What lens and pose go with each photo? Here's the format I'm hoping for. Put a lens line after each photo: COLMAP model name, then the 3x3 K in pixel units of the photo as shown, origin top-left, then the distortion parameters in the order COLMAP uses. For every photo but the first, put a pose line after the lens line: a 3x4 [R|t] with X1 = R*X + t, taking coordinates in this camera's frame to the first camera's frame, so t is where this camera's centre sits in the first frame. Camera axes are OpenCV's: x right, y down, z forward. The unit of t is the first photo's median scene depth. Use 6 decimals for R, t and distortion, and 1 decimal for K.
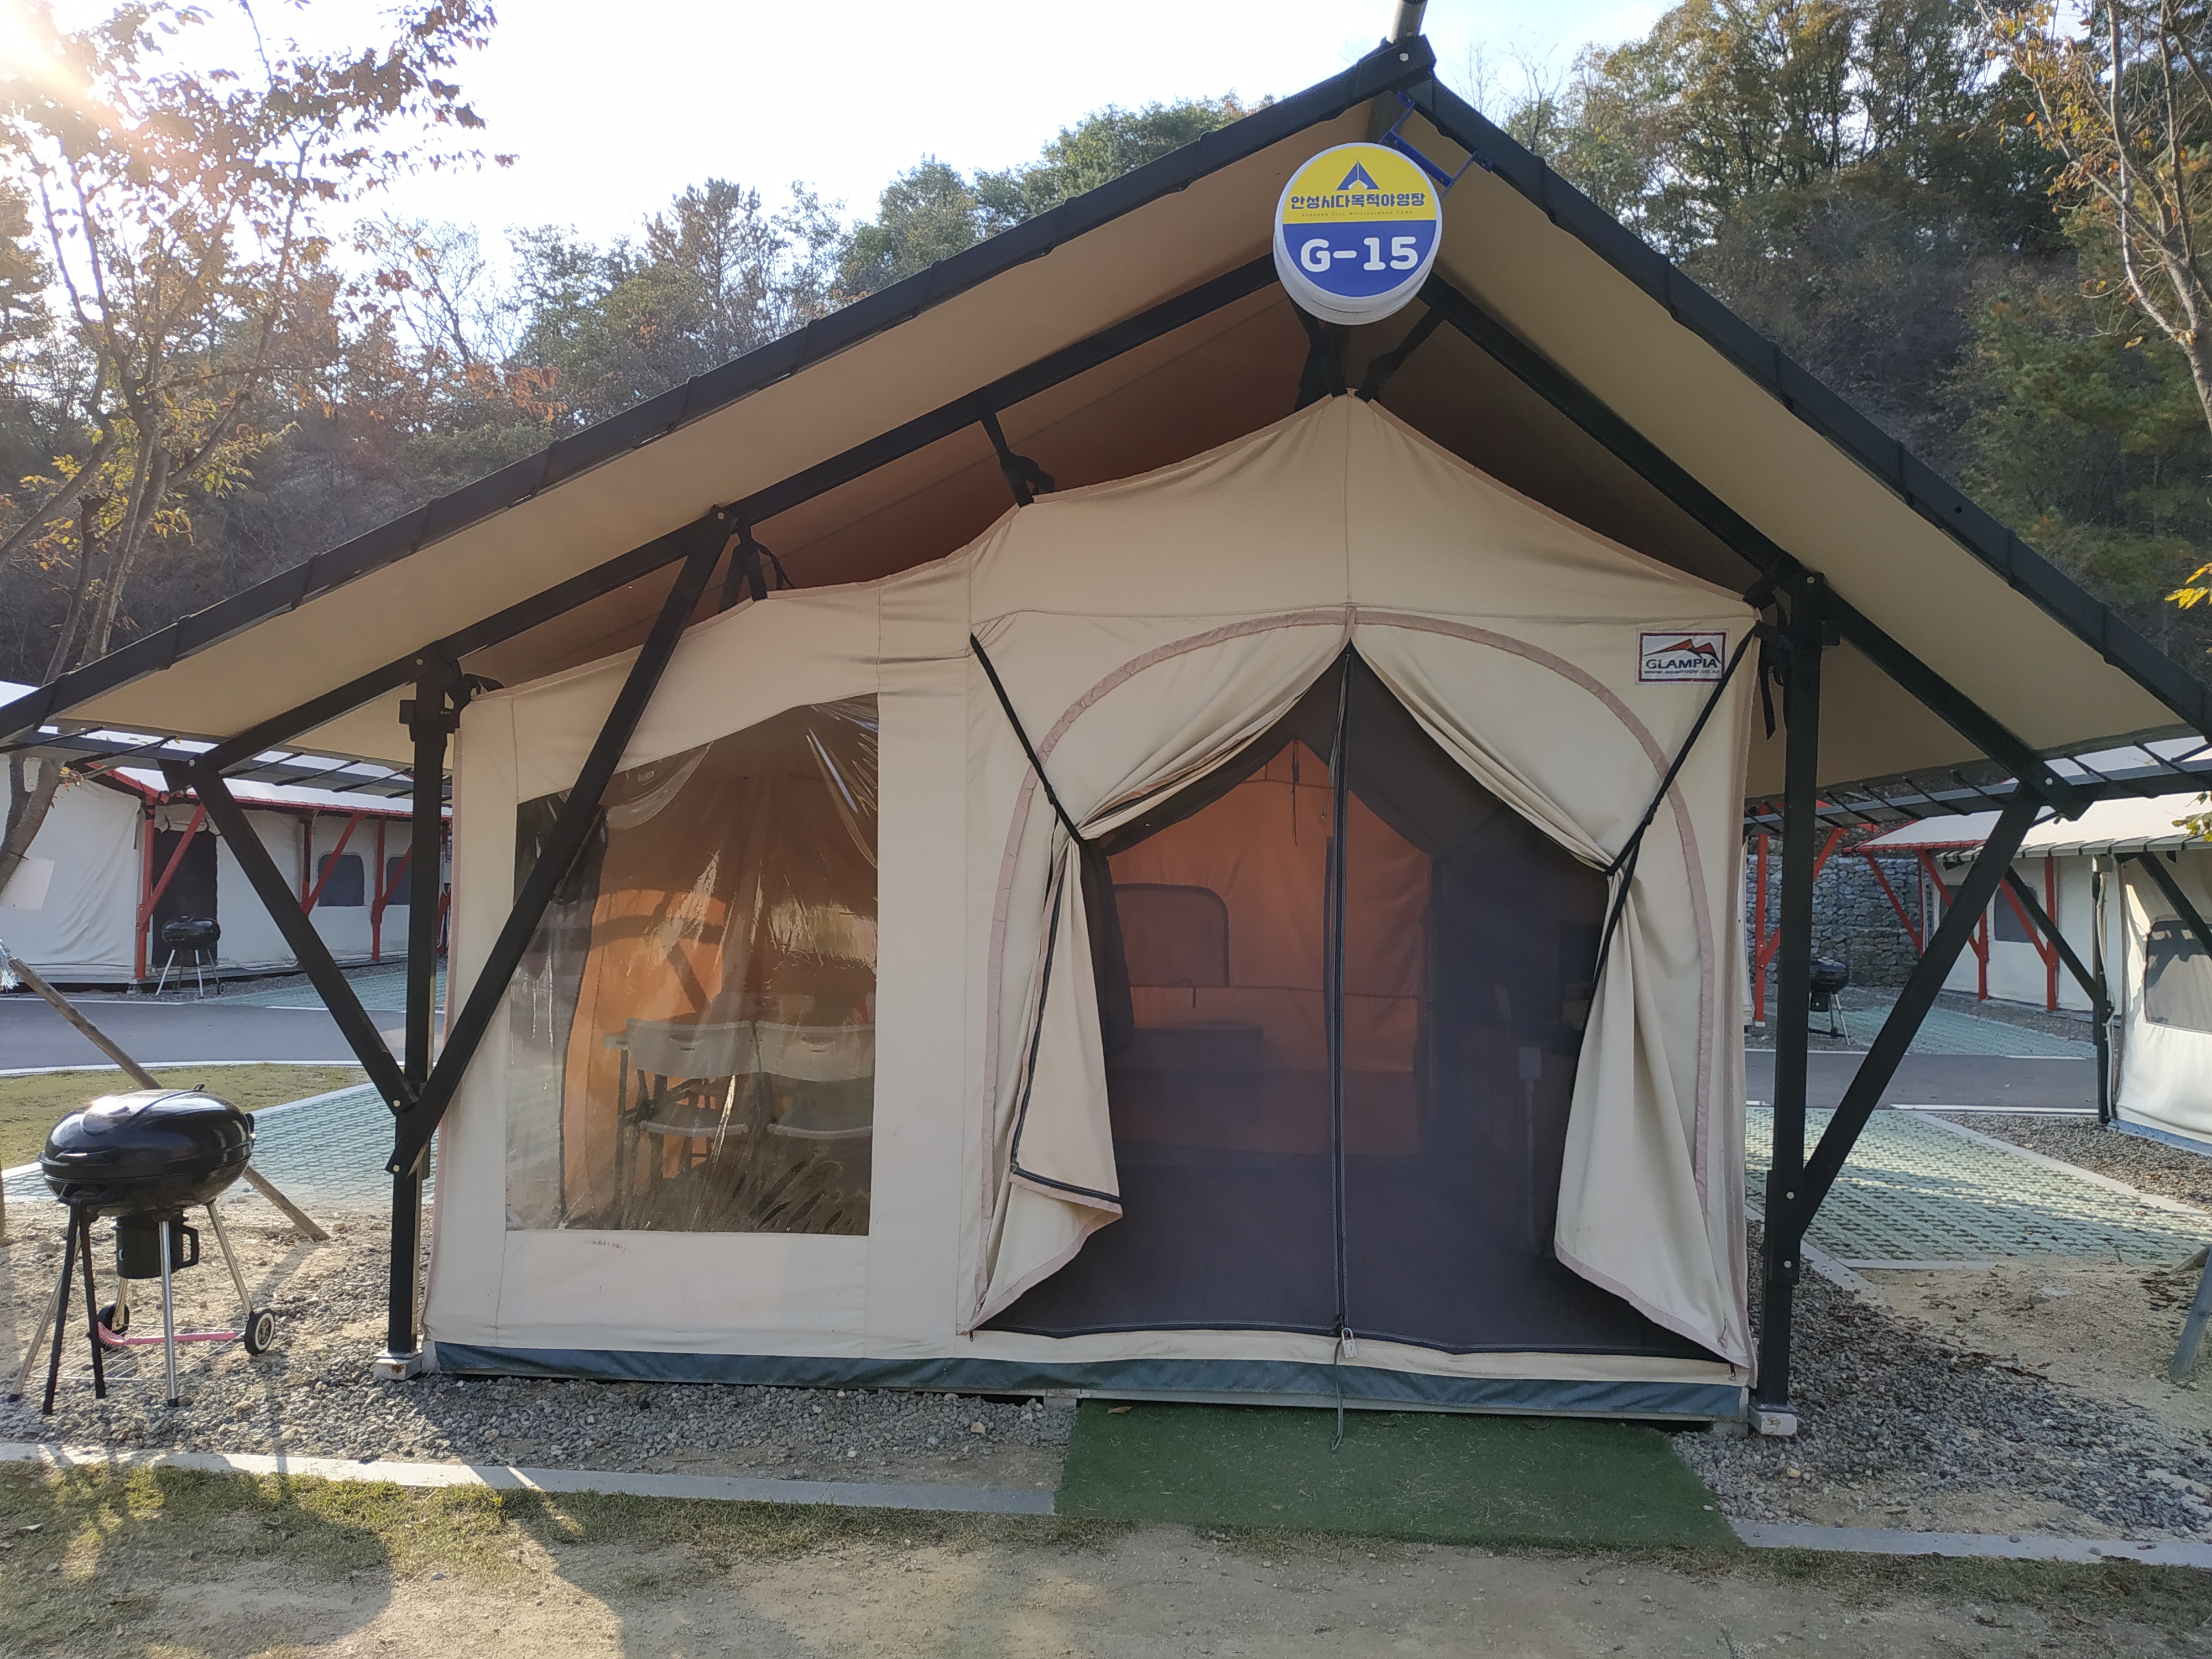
lens RADIAL K [[1589.5, 0, 1116.2], [0, 1589.5, 863.4], [0, 0, 1]] dist [-0.003825, -0.003754]
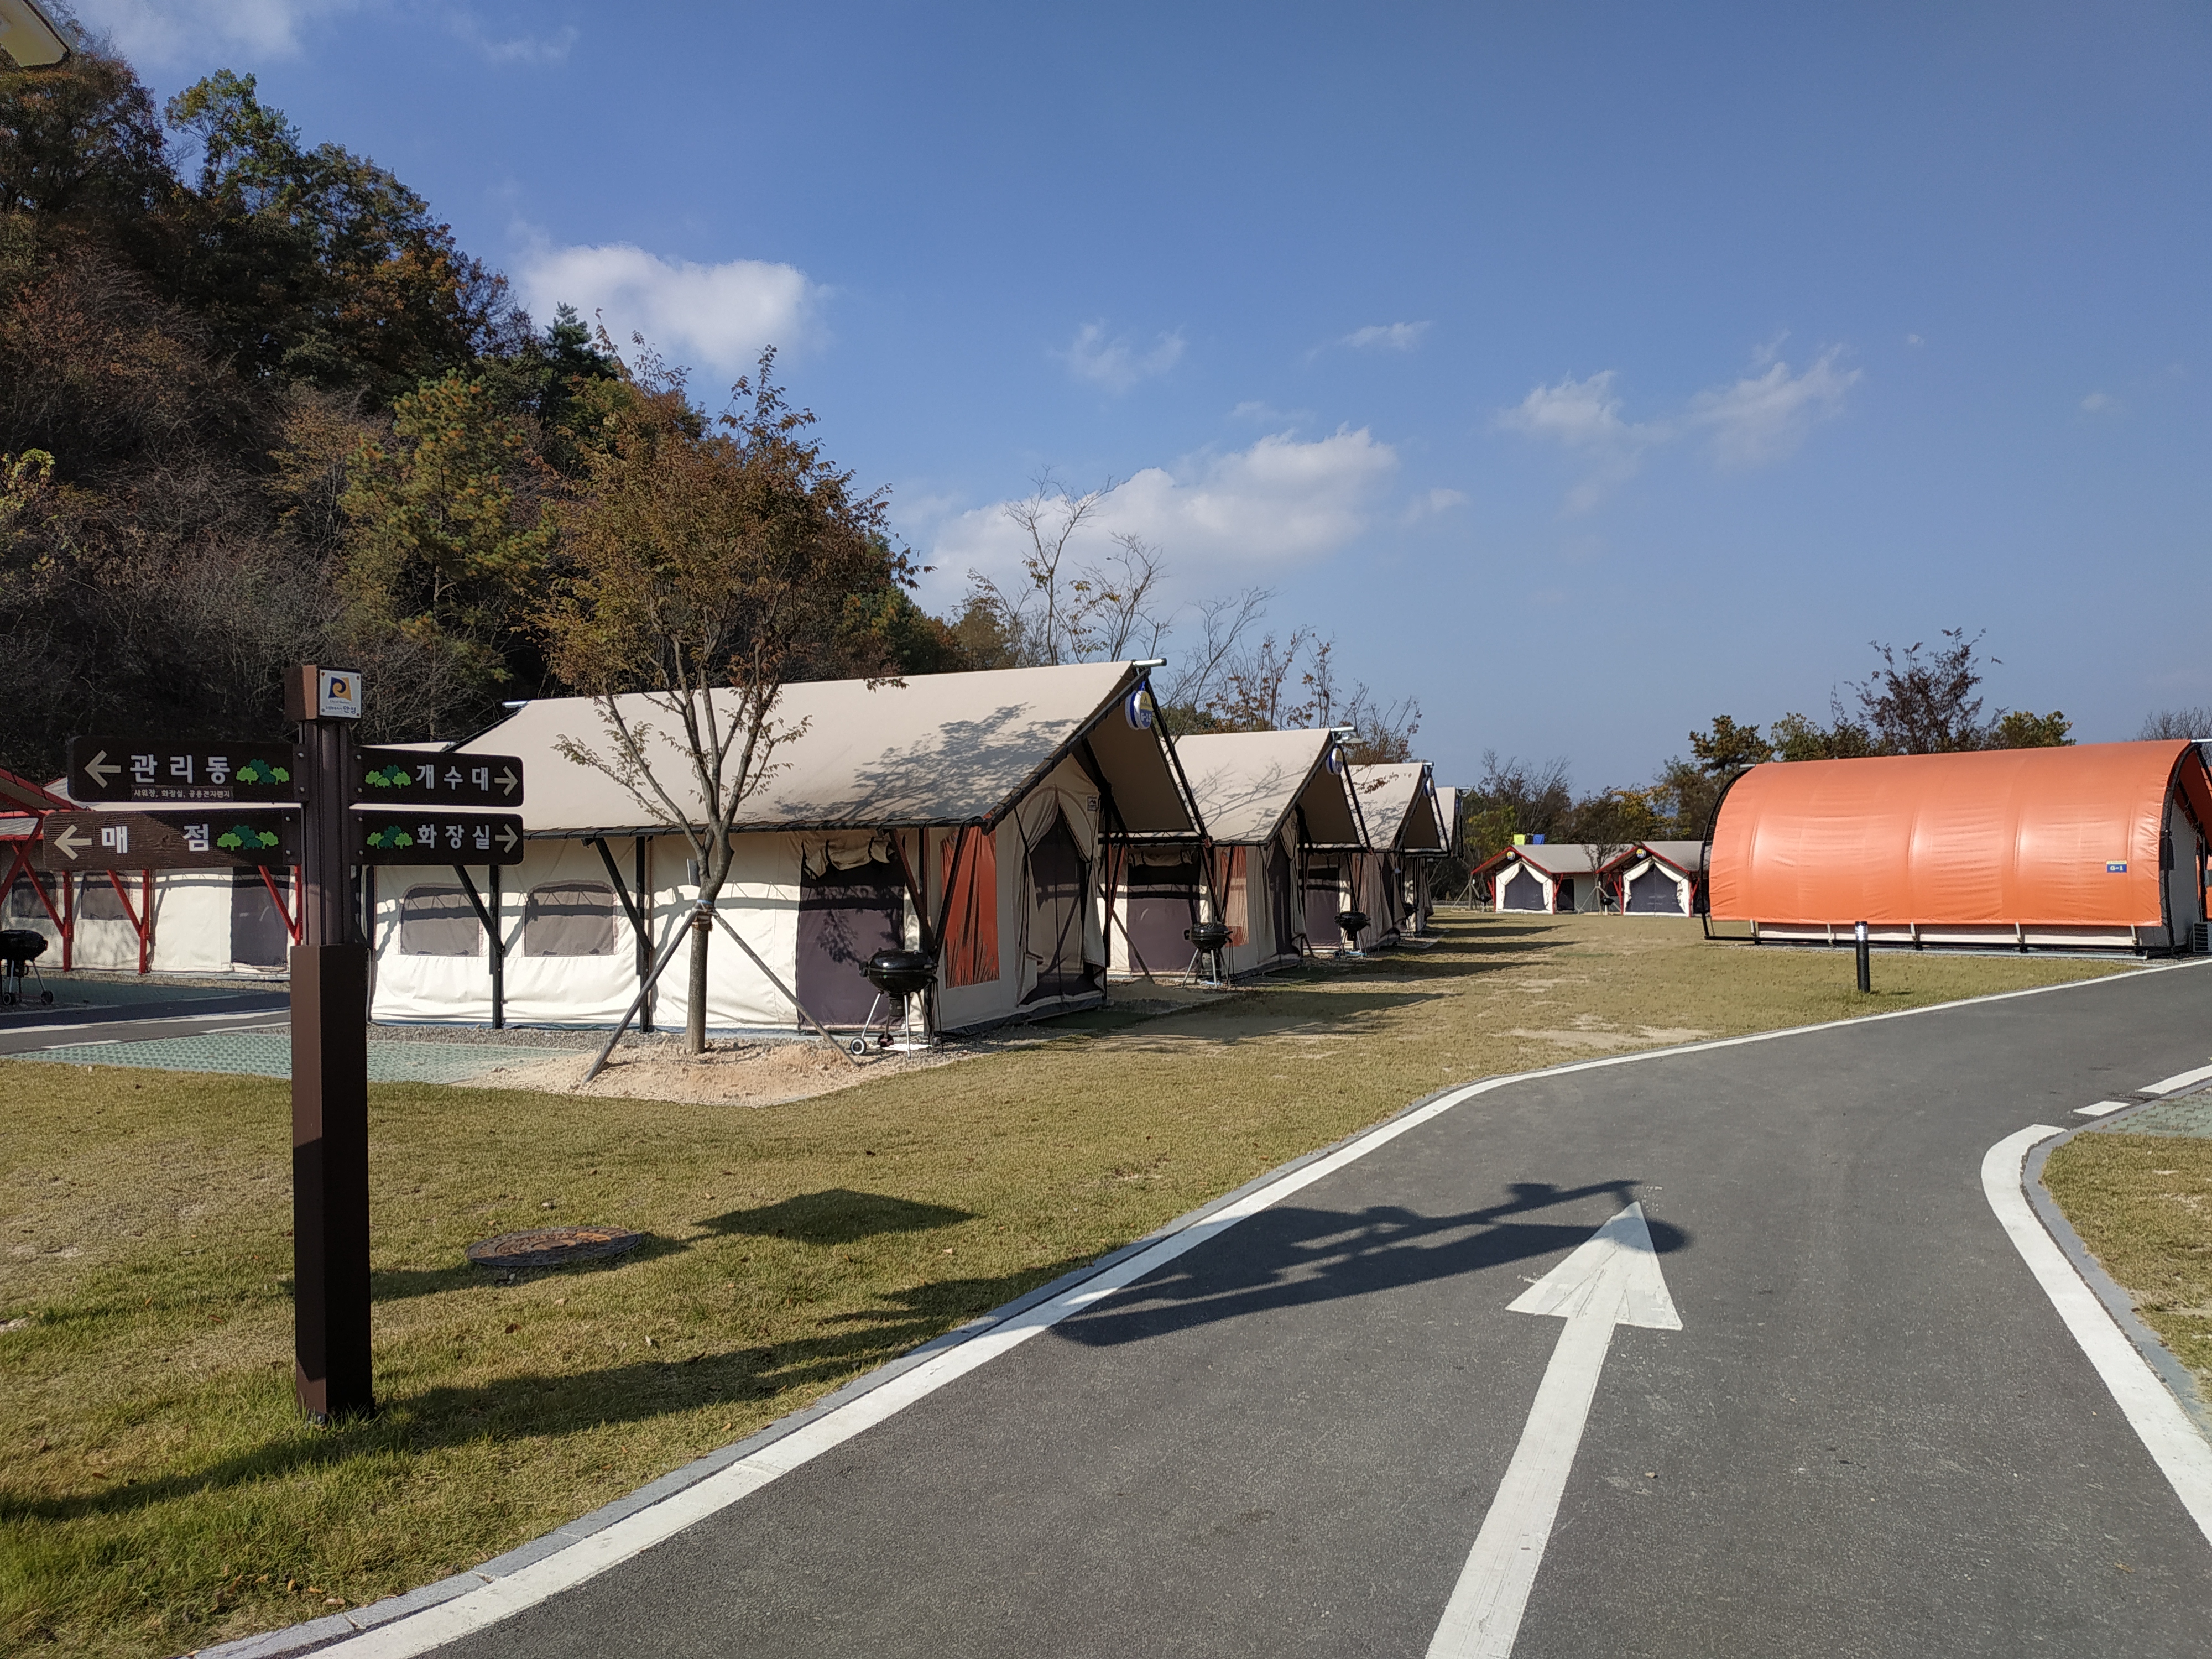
lens RADIAL K [[1589.5, 0, 1116.2], [0, 1589.5, 863.4], [0, 0, 1]] dist [-0.003825, -0.003754]
pose [[0.300481, -0.008197, 0.953753, -3.147204], [0.007427, 0.999953, 0.006254, -0.013856], [-0.953759, 0.005204, 0.300528, -0.168875]]
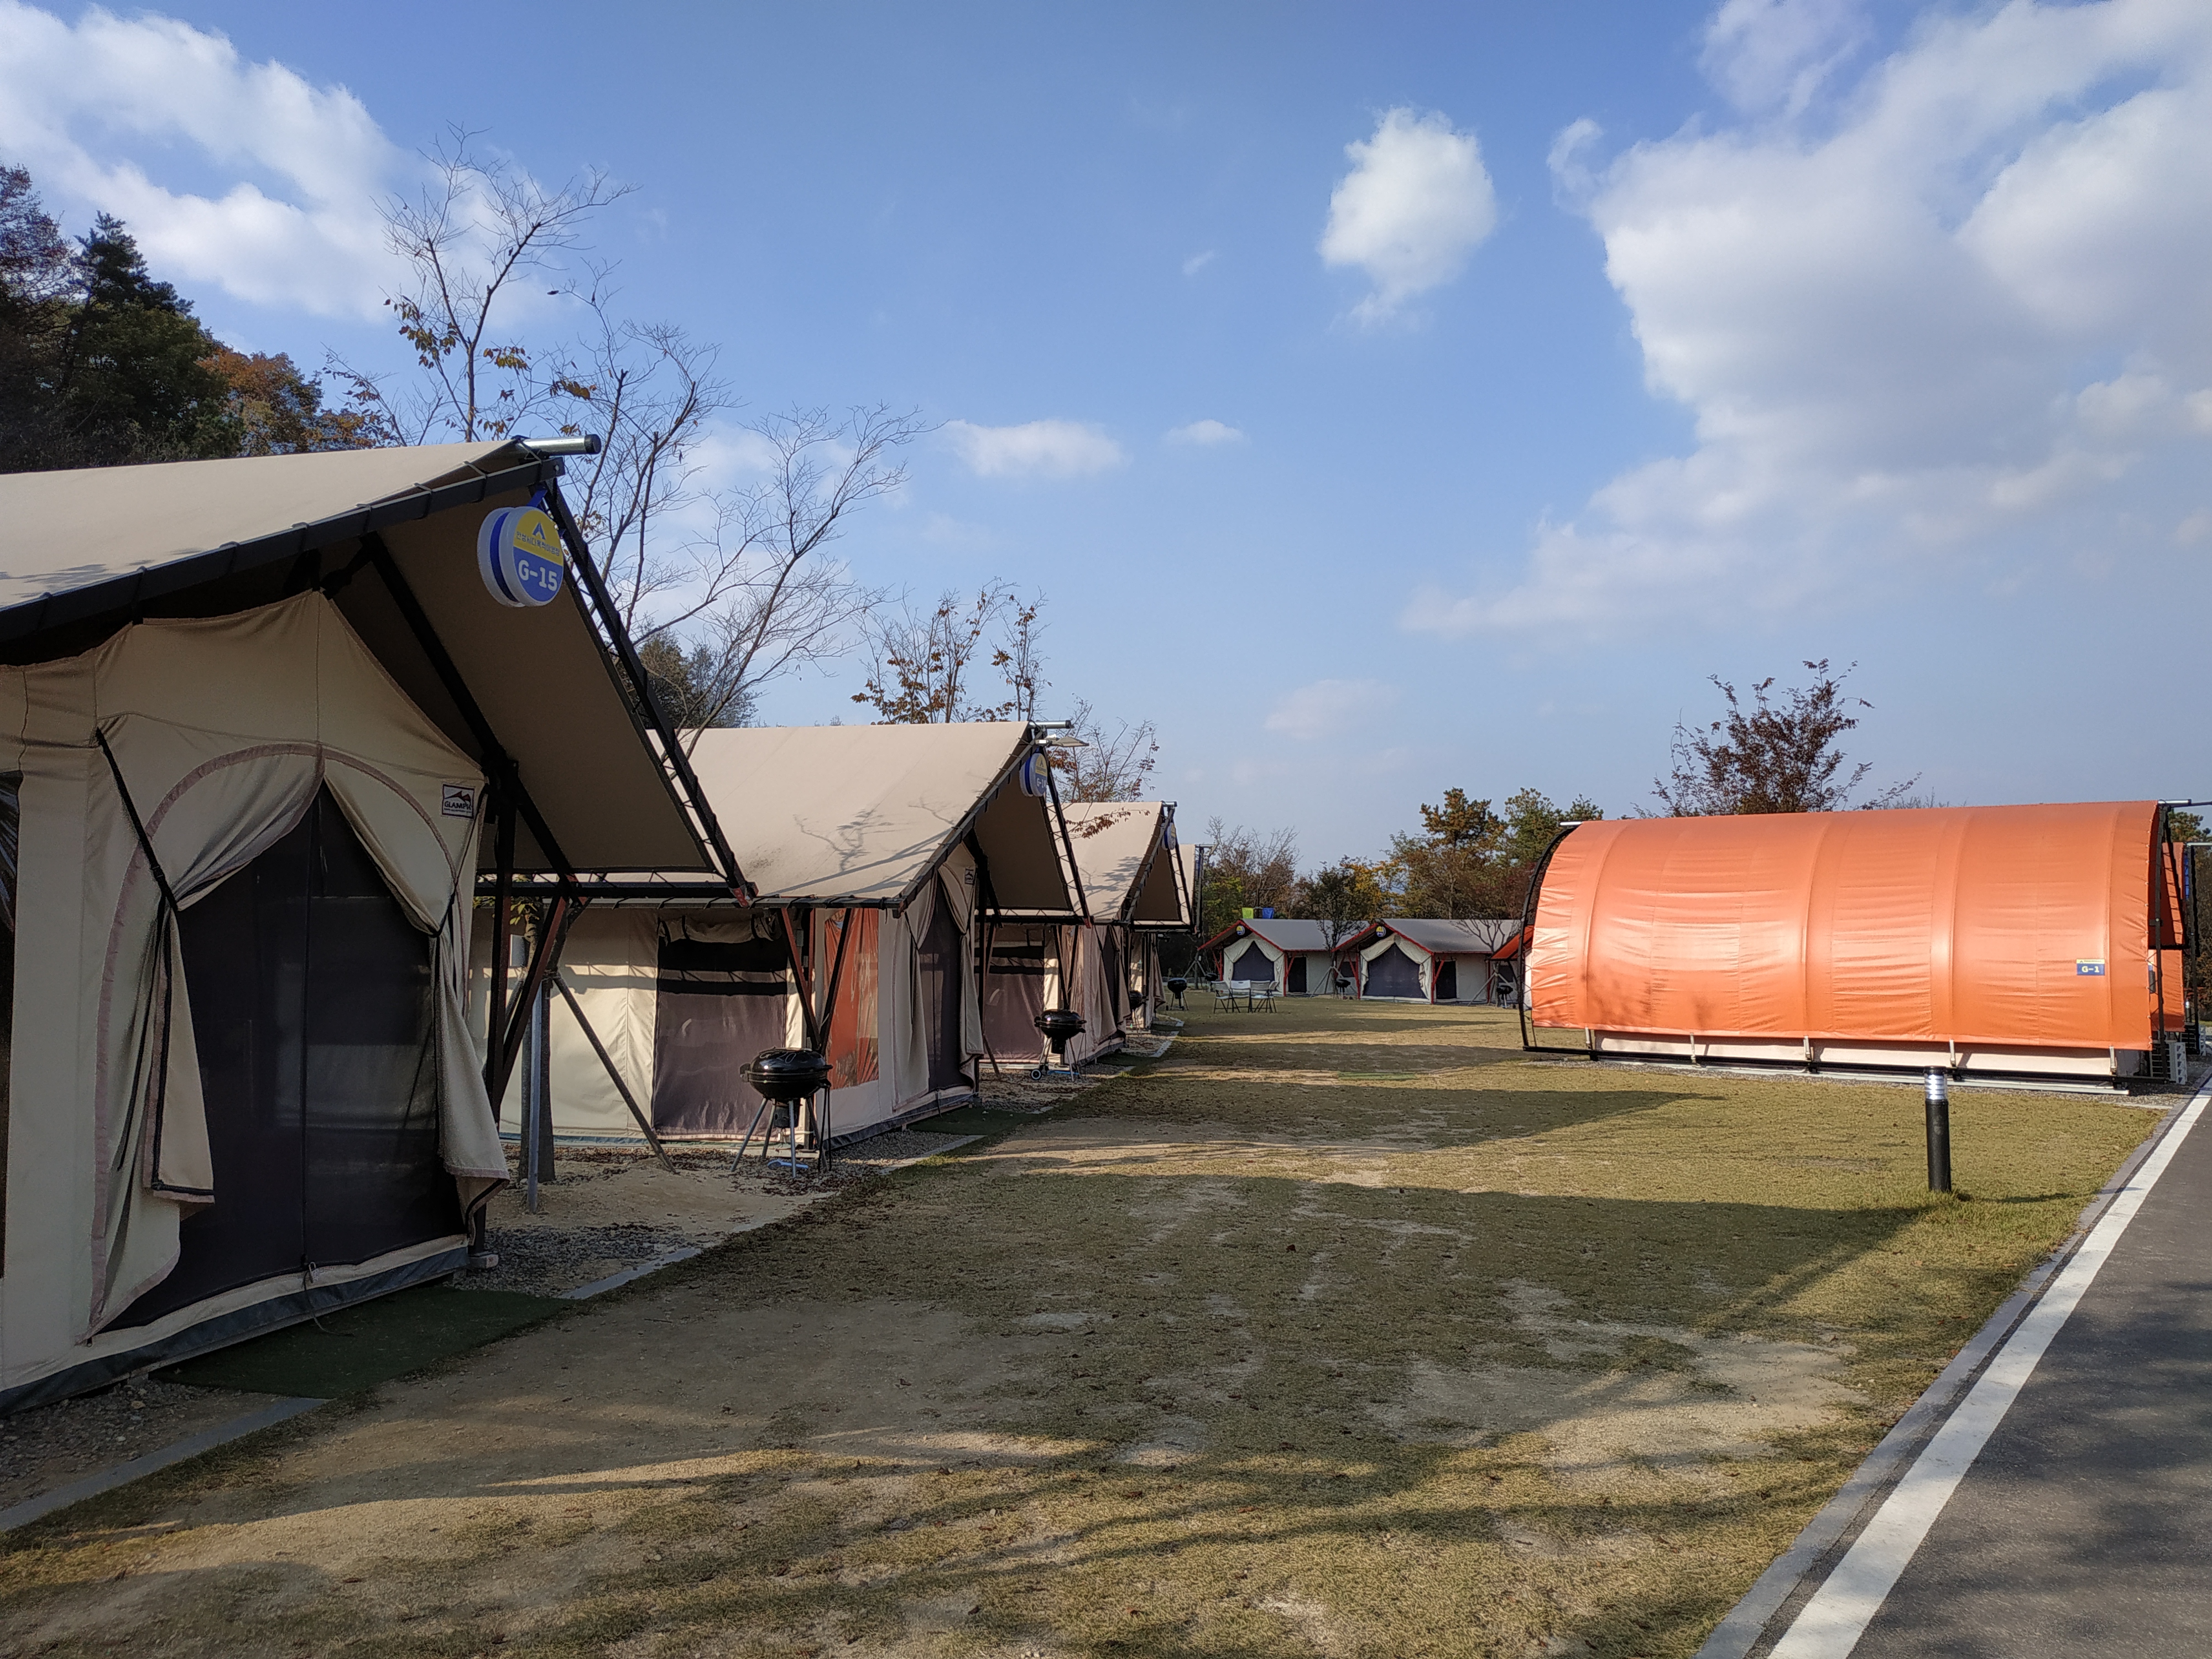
lens RADIAL K [[1589.5, 0, 1116.2], [0, 1589.5, 863.4], [0, 0, 1]] dist [-0.003825, -0.003754]
pose [[0.128970, 0.038837, 0.990888, -1.150632], [-0.016016, 0.999184, -0.037077, -0.016027], [-0.991519, -0.011088, 0.129486, 0.124828]]
